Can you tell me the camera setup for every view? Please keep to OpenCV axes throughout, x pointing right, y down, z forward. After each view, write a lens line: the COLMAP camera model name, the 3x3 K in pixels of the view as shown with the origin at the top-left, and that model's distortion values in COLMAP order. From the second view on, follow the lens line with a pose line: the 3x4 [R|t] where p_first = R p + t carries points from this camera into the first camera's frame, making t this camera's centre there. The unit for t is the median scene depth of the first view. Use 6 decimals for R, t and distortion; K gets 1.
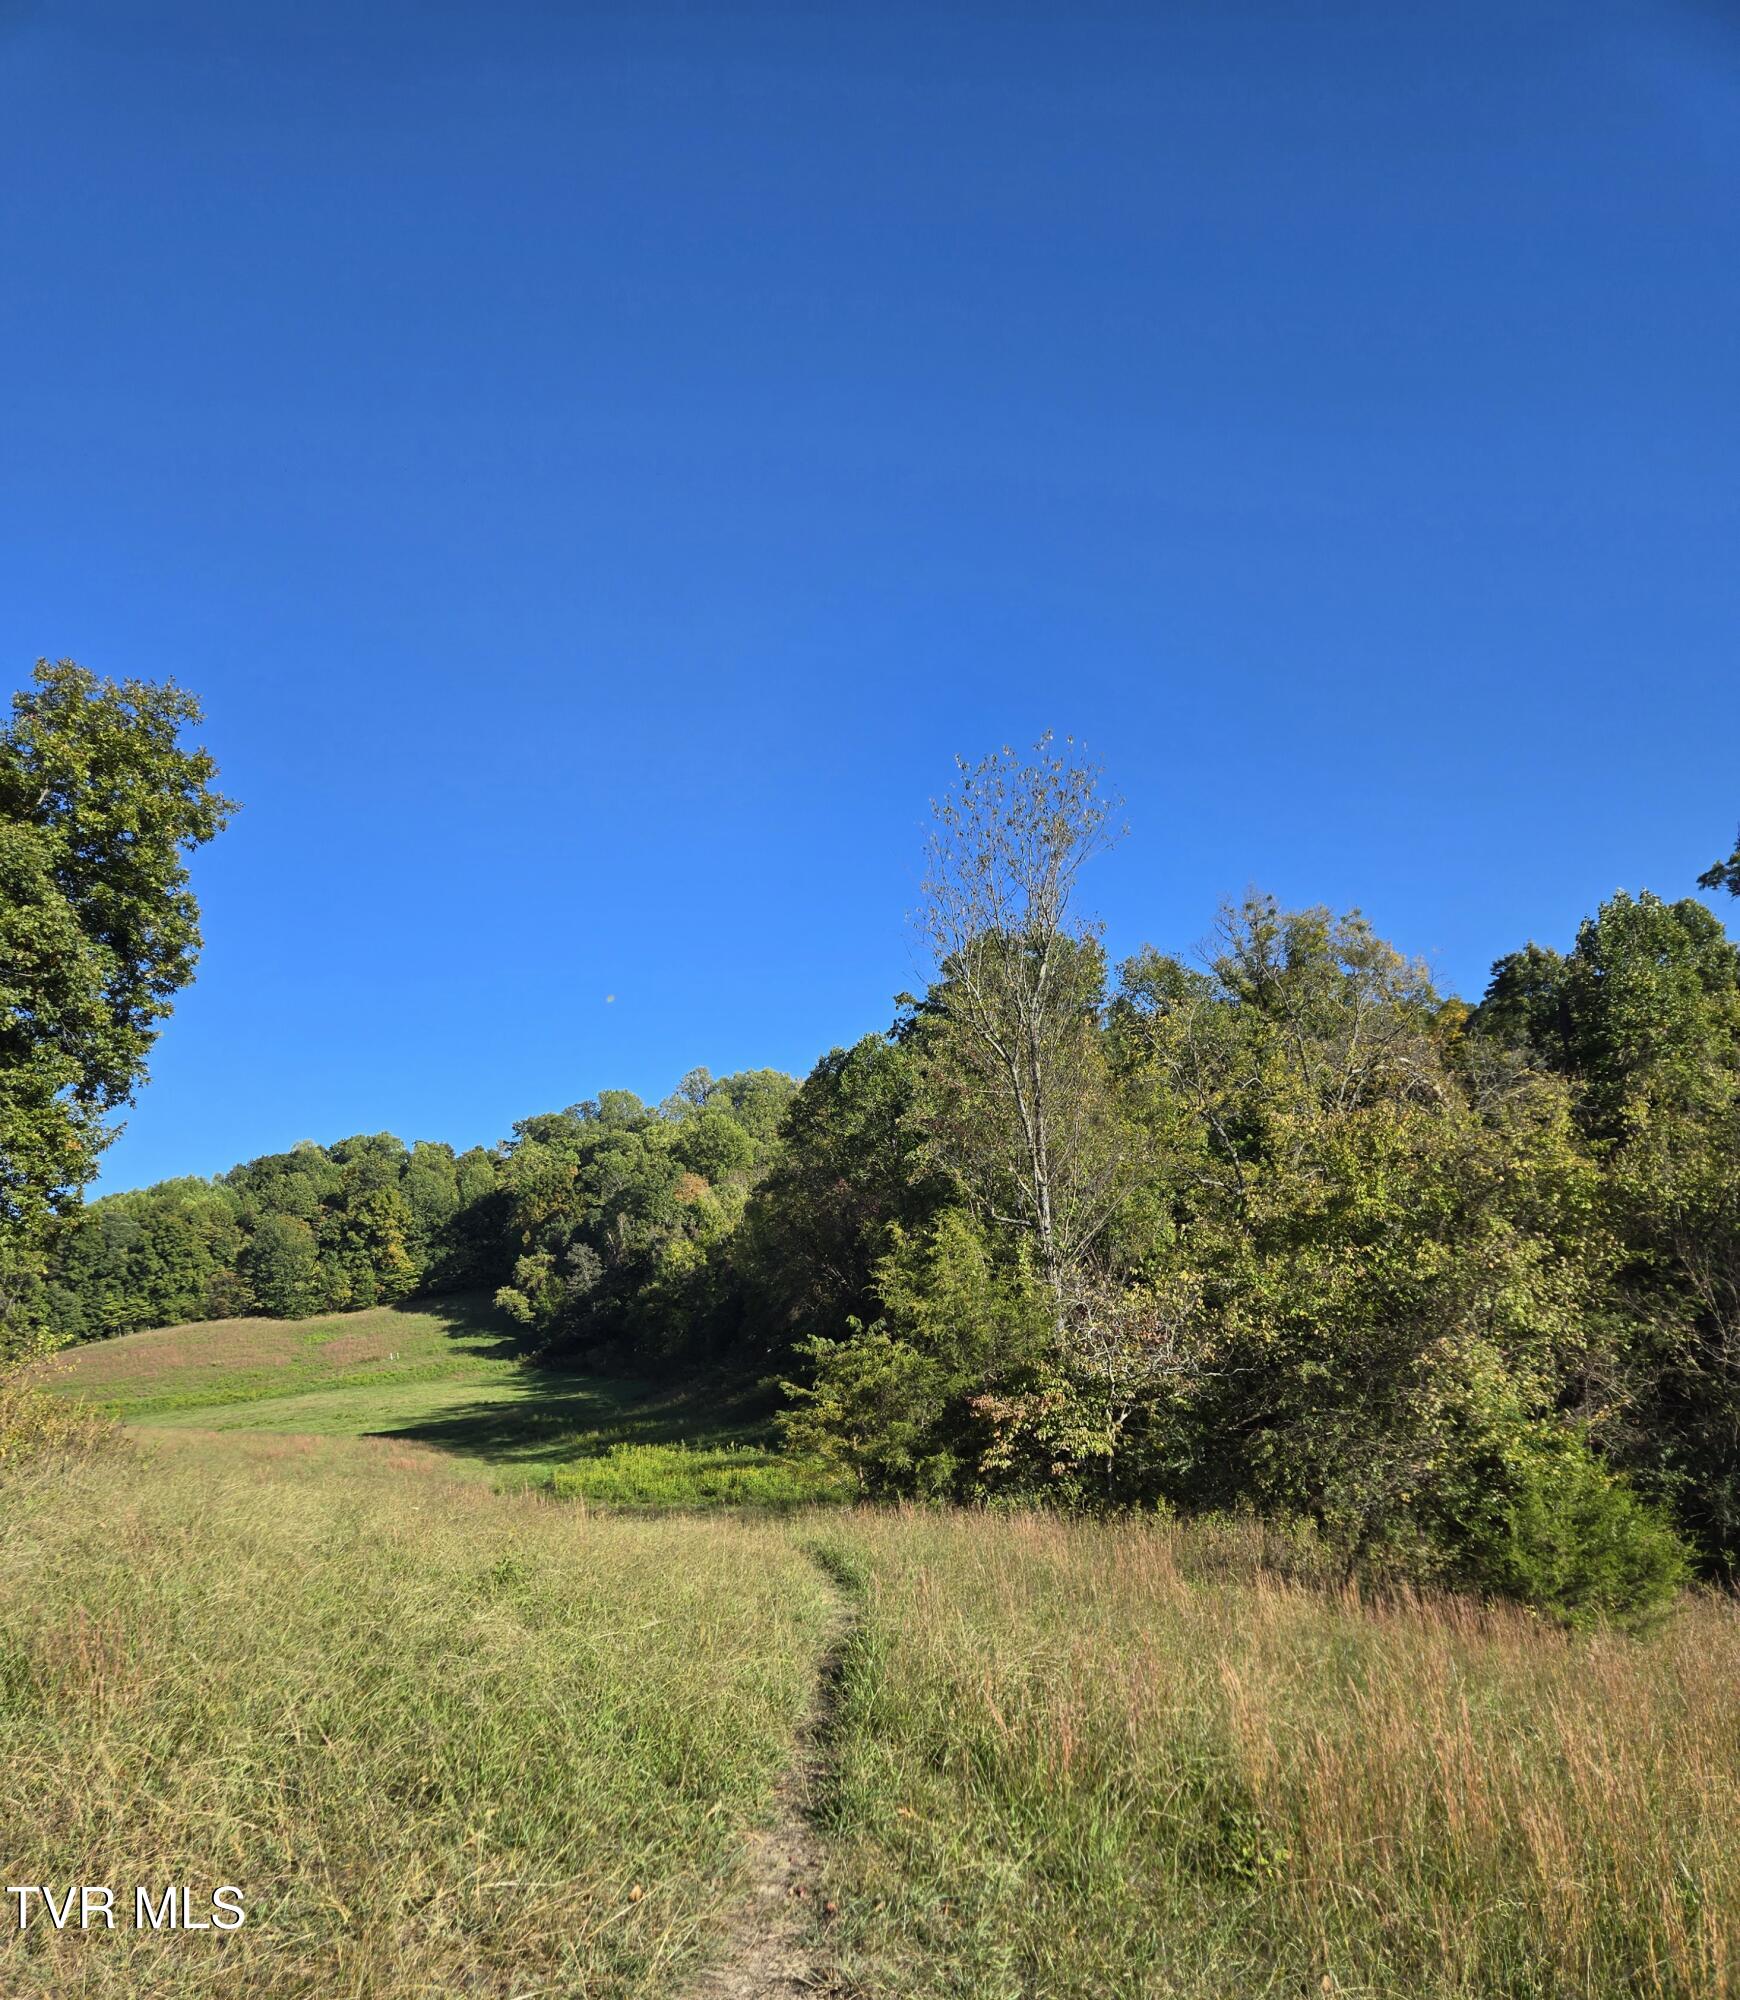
lens RADIAL K [[1527.6, 0, 861.5], [0, 1527.6, 1186.9], [0, 0, 1]] dist [0.033628, -0.000879]
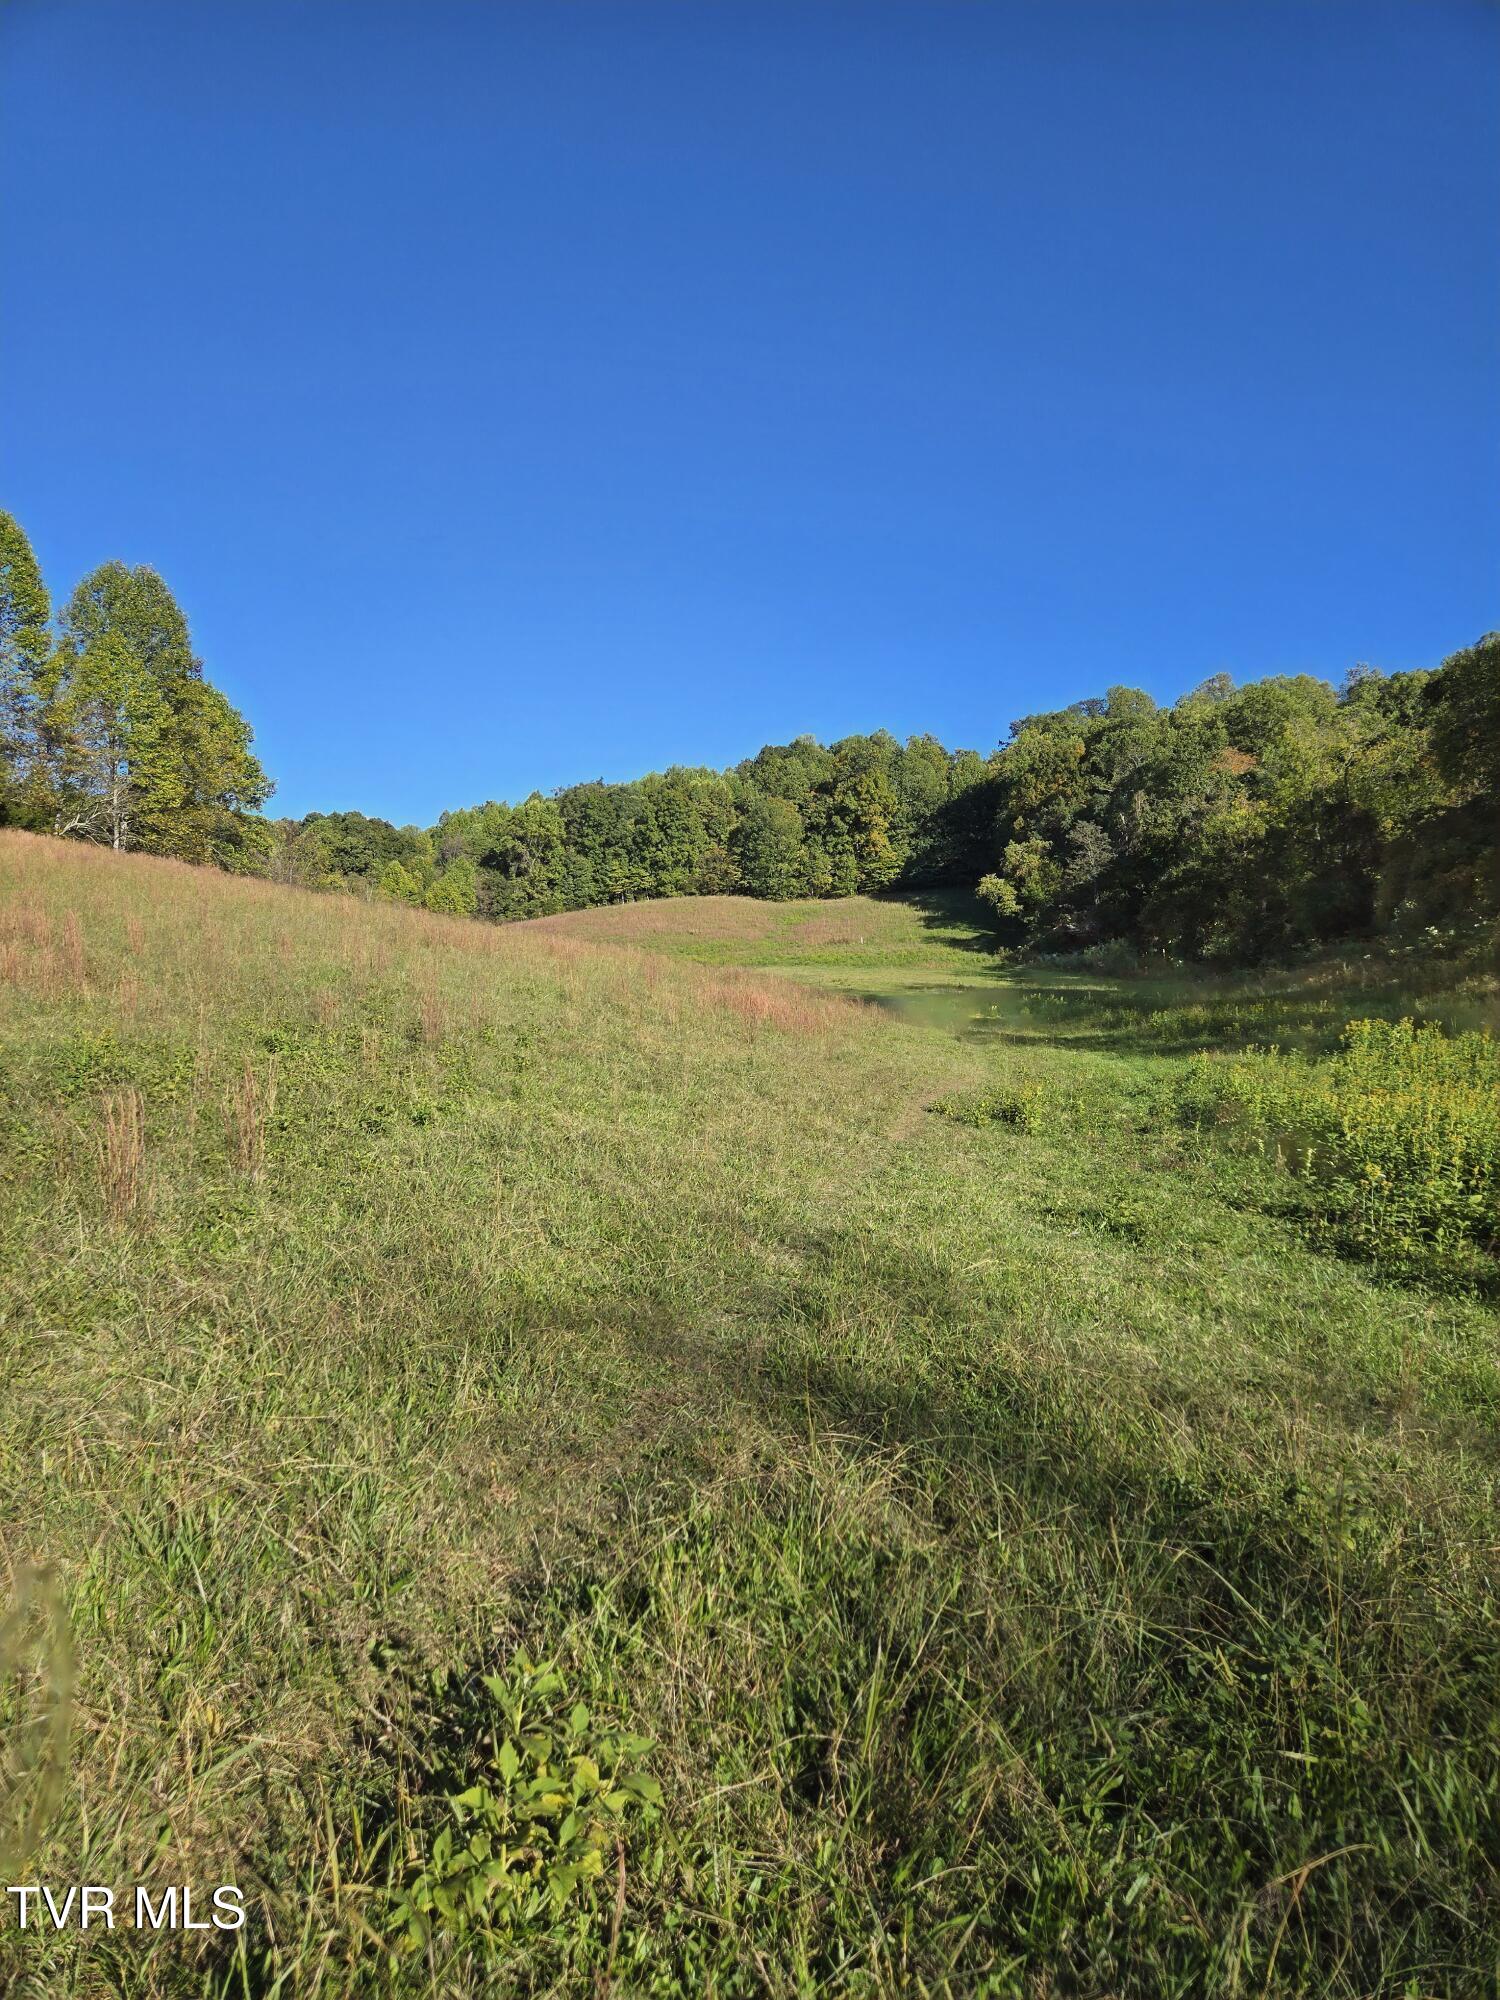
lens RADIAL K [[1291.4, 0, 750.0], [0, 1291.4, 1000.0], [0, 0, 1]] dist [0.076004, -0.001067]
pose [[0.915932, 0.109329, -0.386156, -0.060722], [-0.063861, 0.989624, 0.128711, 0.047335], [0.396221, -0.093230, 0.913410, 0.245730]]
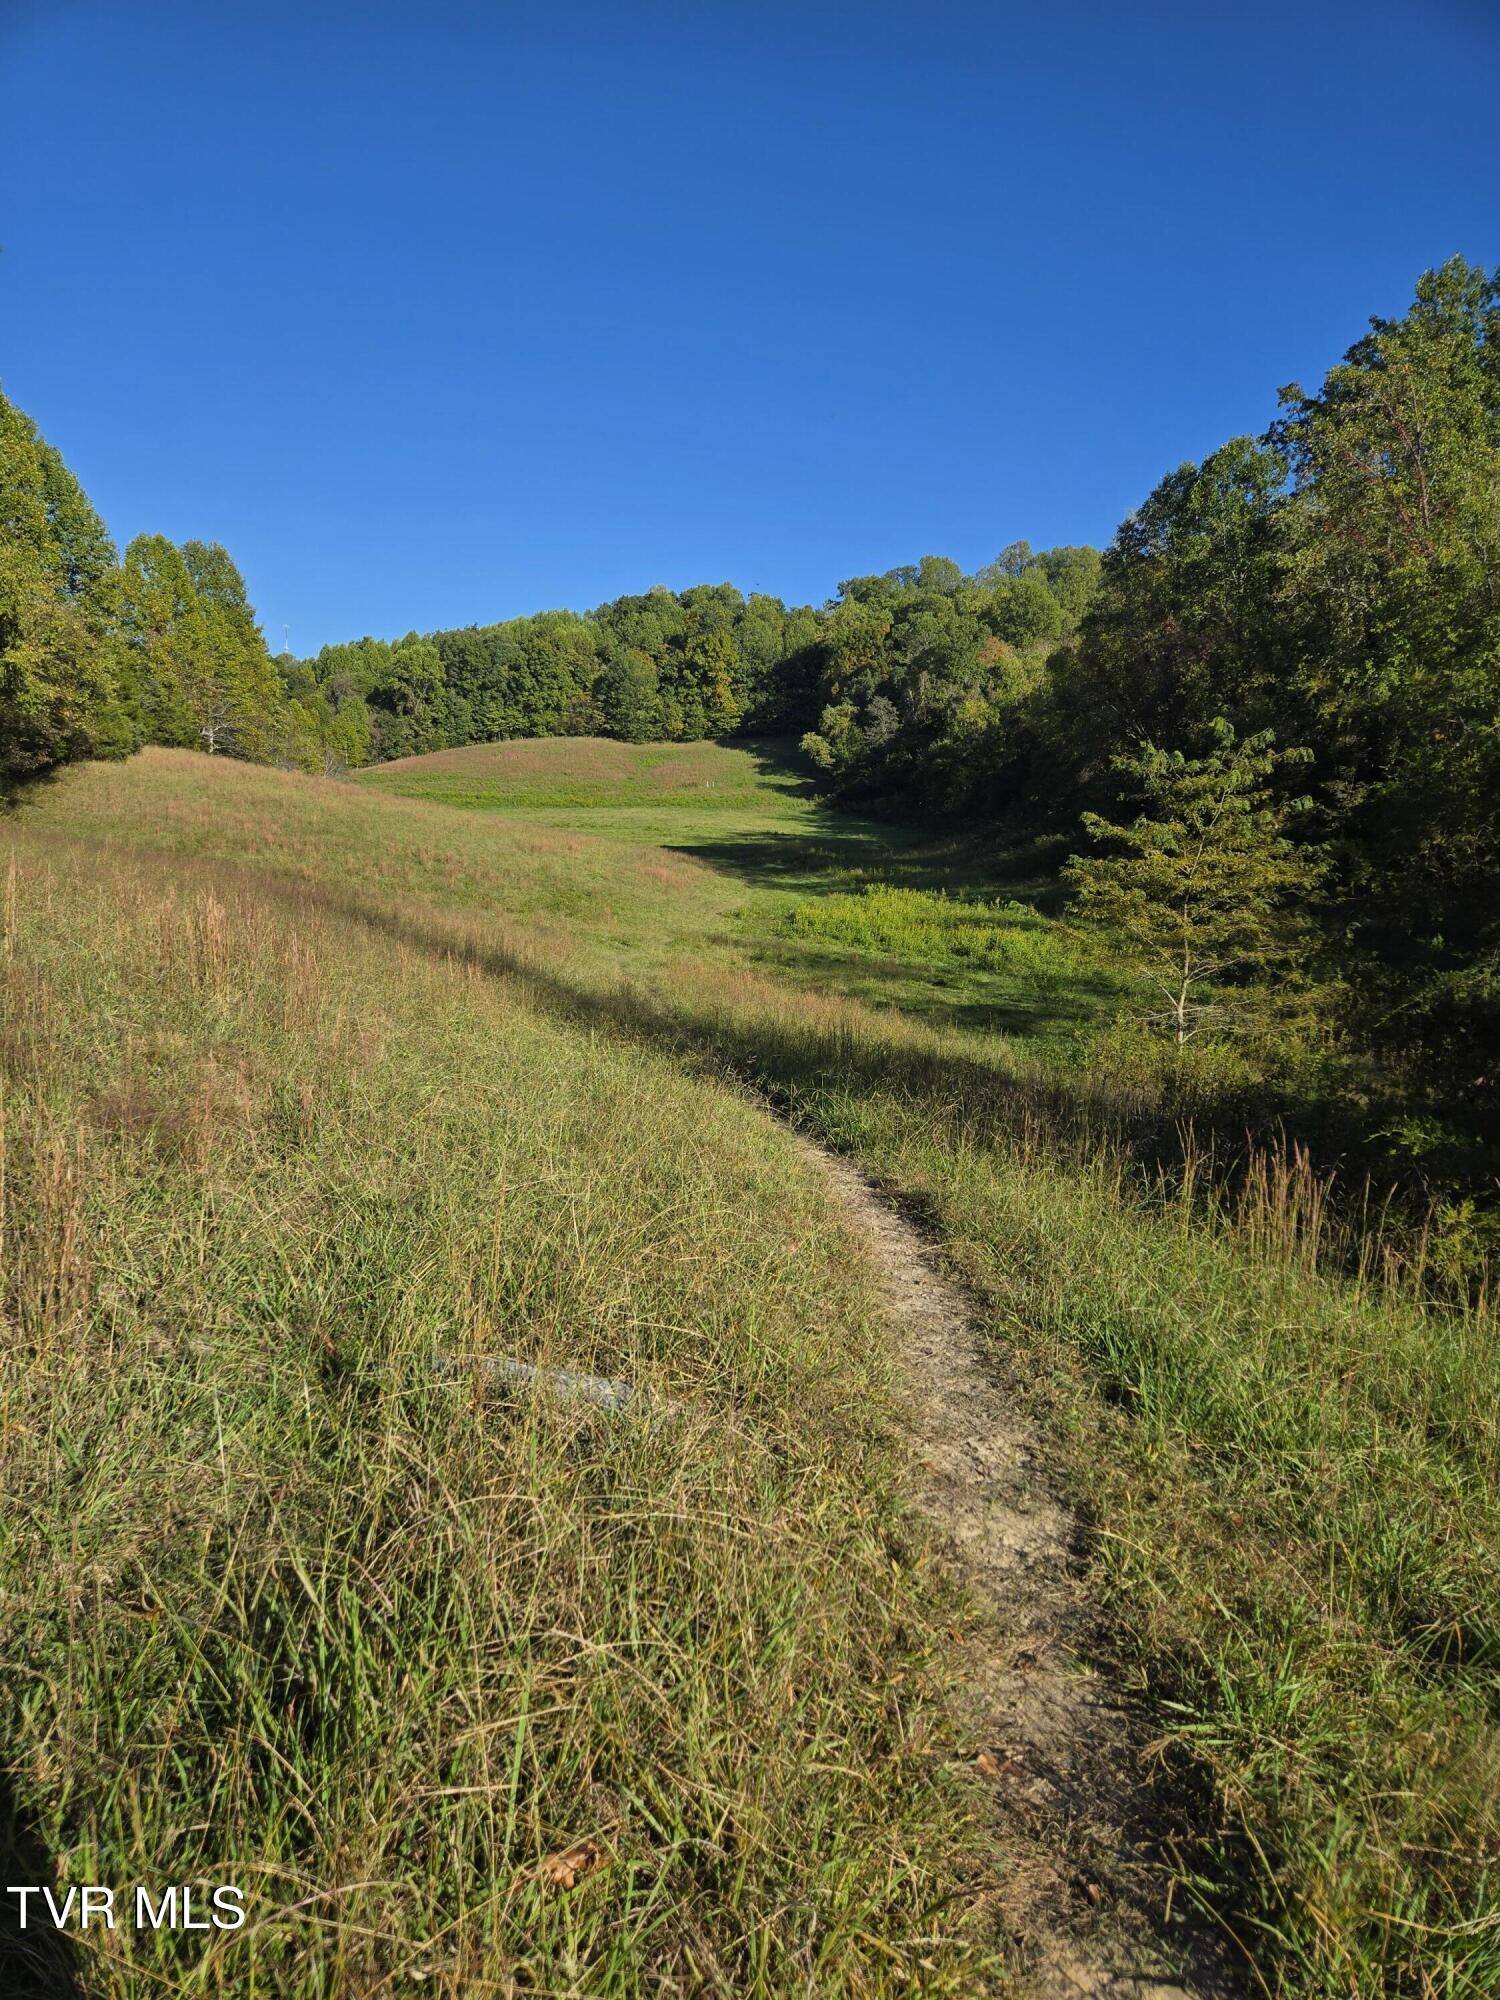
lens RADIAL K [[1291.4, 0, 750.0], [0, 1291.4, 1000.0], [0, 0, 1]] dist [0.076004, -0.001067]
pose [[0.953515, 0.158182, -0.256490, -0.006190], [-0.090215, 0.961957, 0.257877, 0.013698], [0.287524, -0.222750, 0.931511, 0.078325]]
